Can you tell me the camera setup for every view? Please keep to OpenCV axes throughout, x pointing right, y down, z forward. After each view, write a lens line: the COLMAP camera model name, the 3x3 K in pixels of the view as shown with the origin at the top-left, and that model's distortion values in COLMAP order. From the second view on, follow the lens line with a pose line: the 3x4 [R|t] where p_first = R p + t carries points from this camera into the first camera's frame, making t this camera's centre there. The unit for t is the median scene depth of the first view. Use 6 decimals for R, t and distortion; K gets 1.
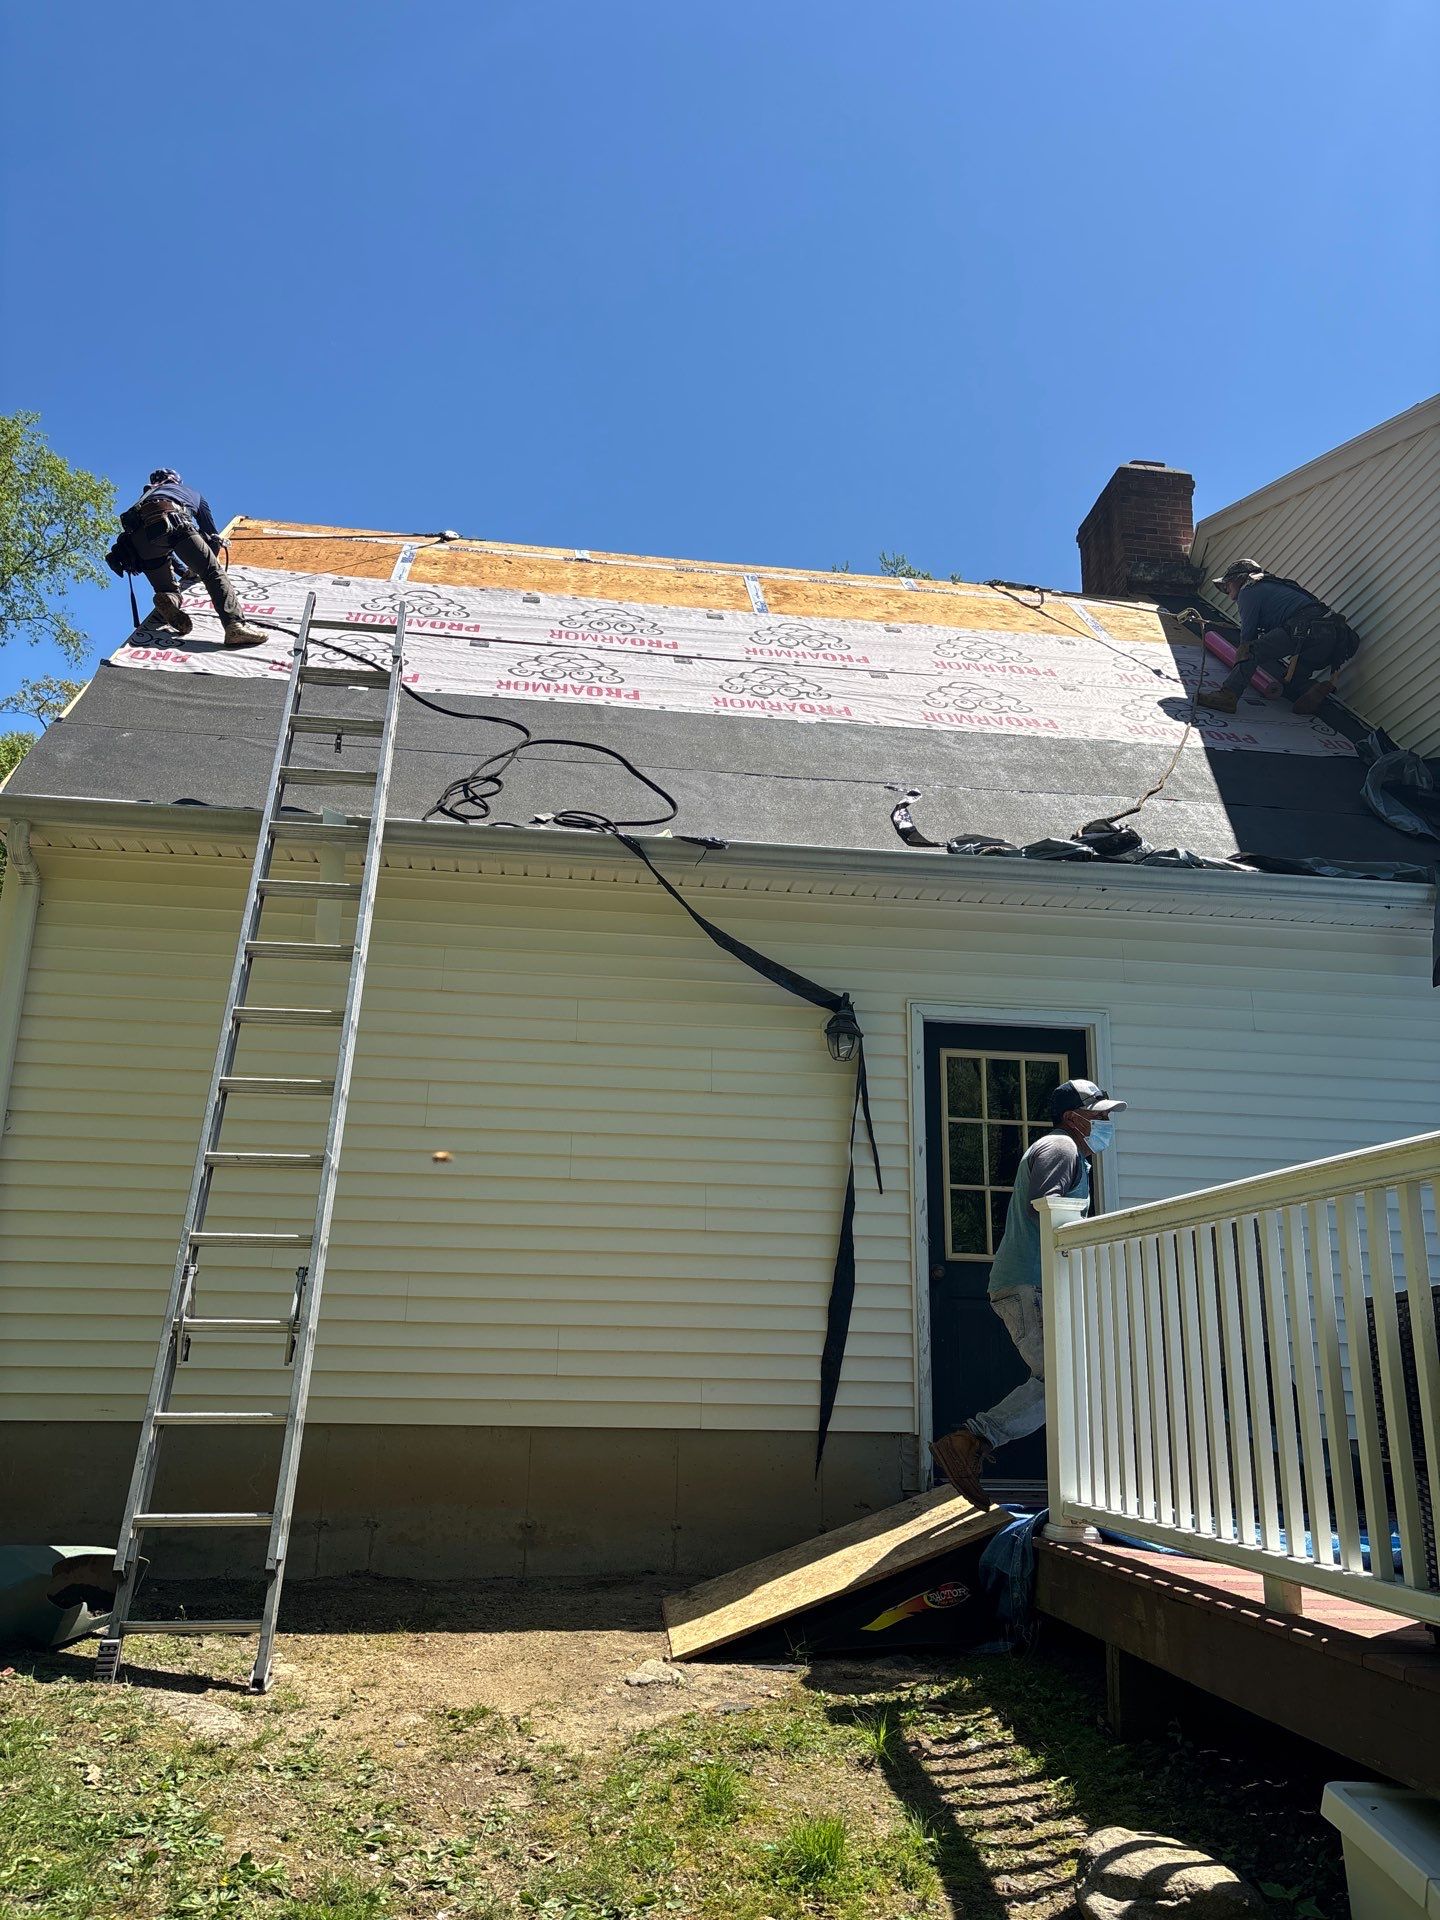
lens RADIAL K [[1465.3, 0, 720.0], [0, 1465.3, 960.0], [0, 0, 1]] dist [0.002567, -0.005209]
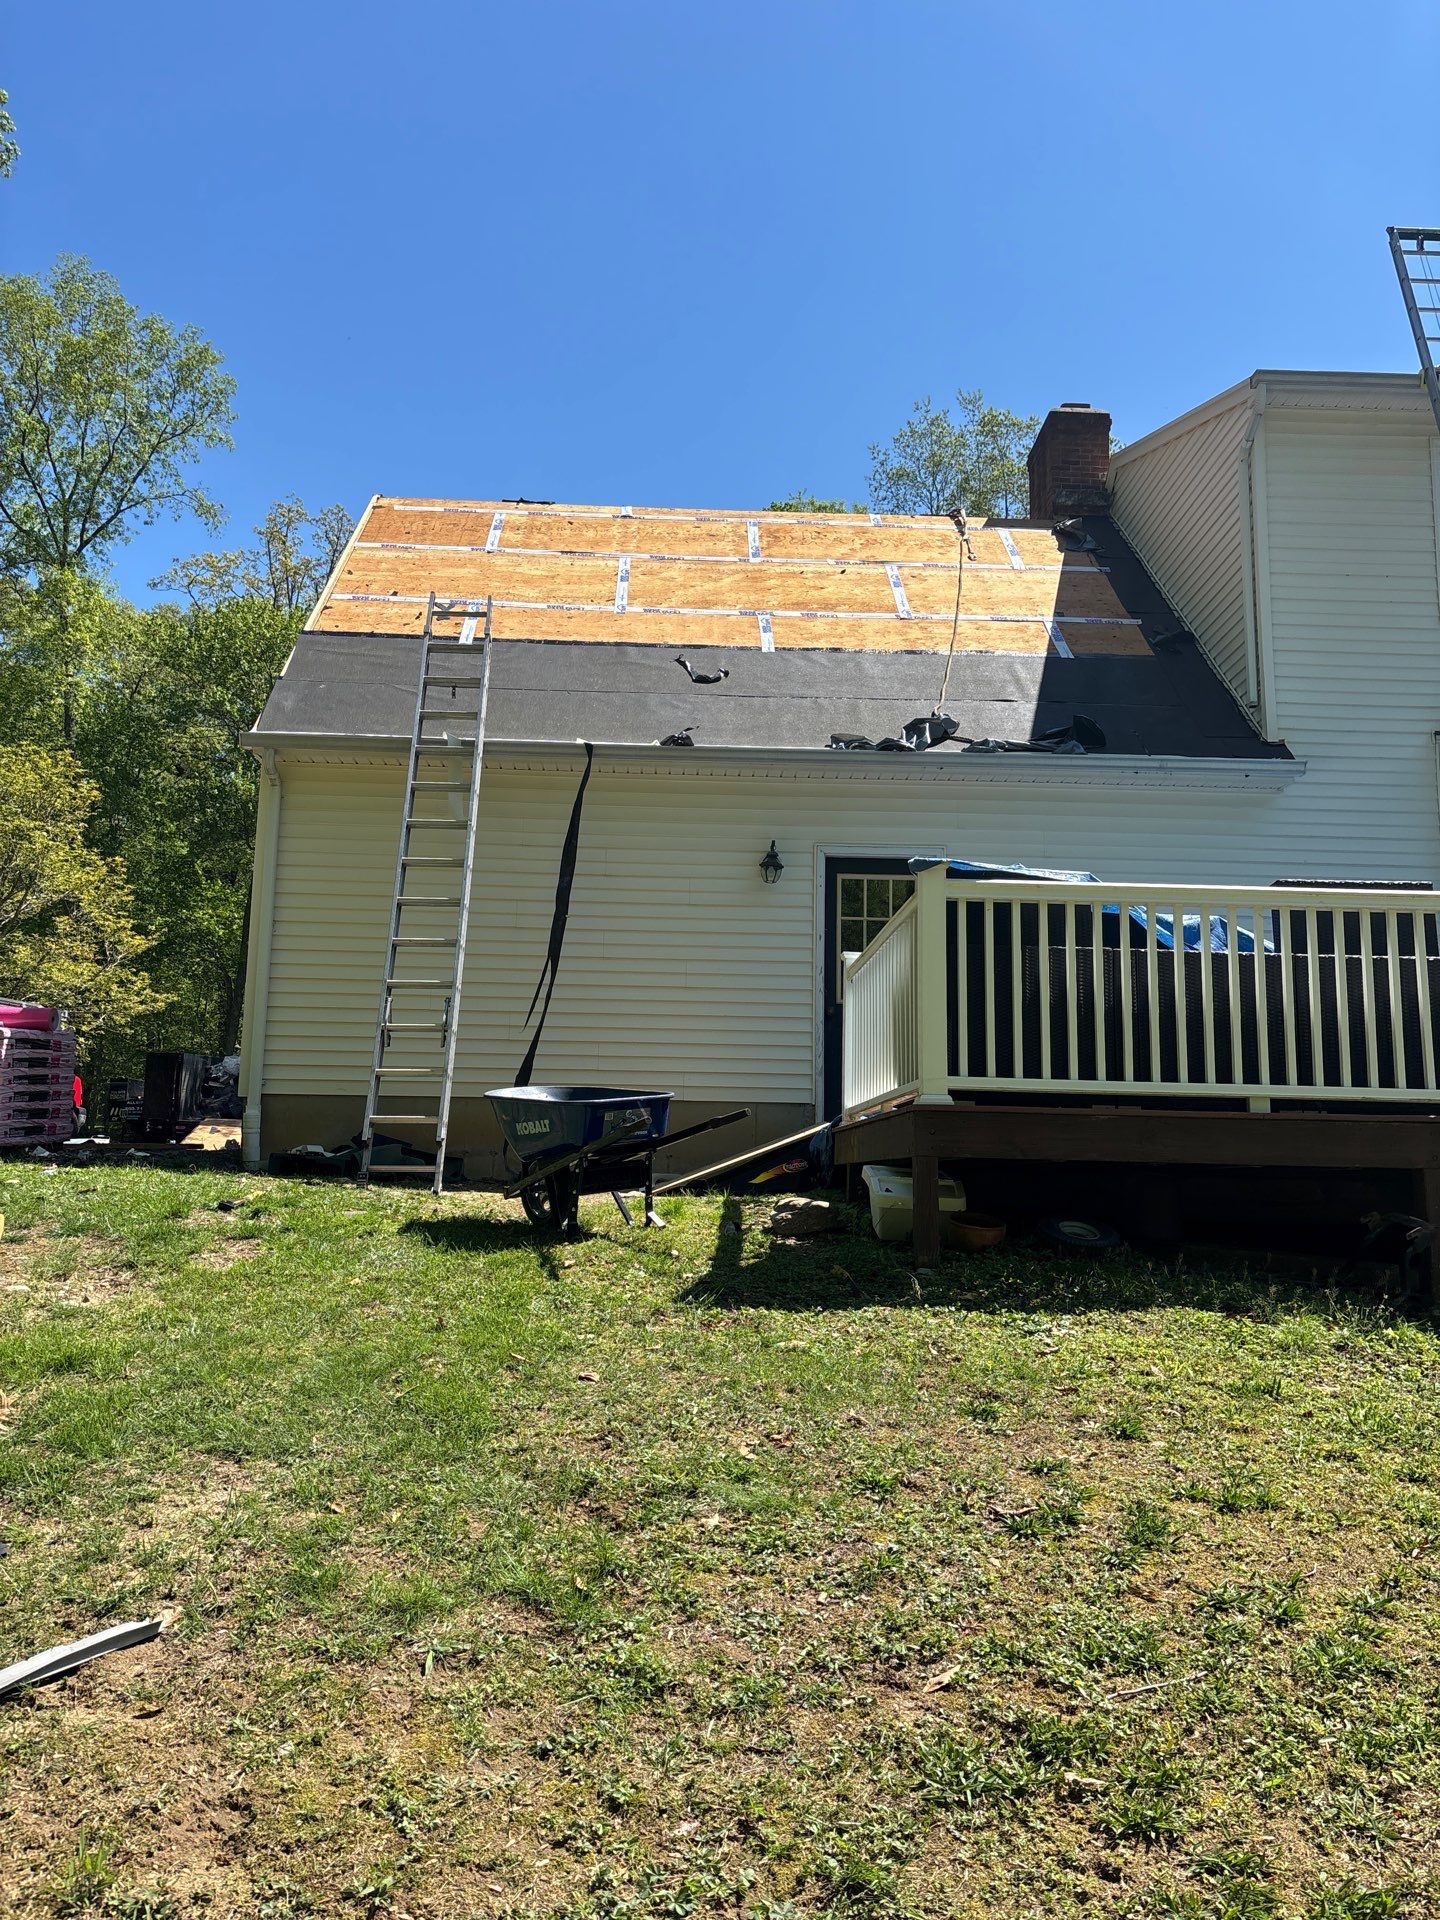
lens RADIAL K [[1465.3, 0, 720.0], [0, 1465.3, 960.0], [0, 0, 1]] dist [0.002567, -0.005209]
pose [[0.996115, -0.016169, -0.086568, 0.138725], [0.025953, 0.993241, 0.113127, -0.025027], [0.084153, -0.114934, 0.989802, -0.506091]]
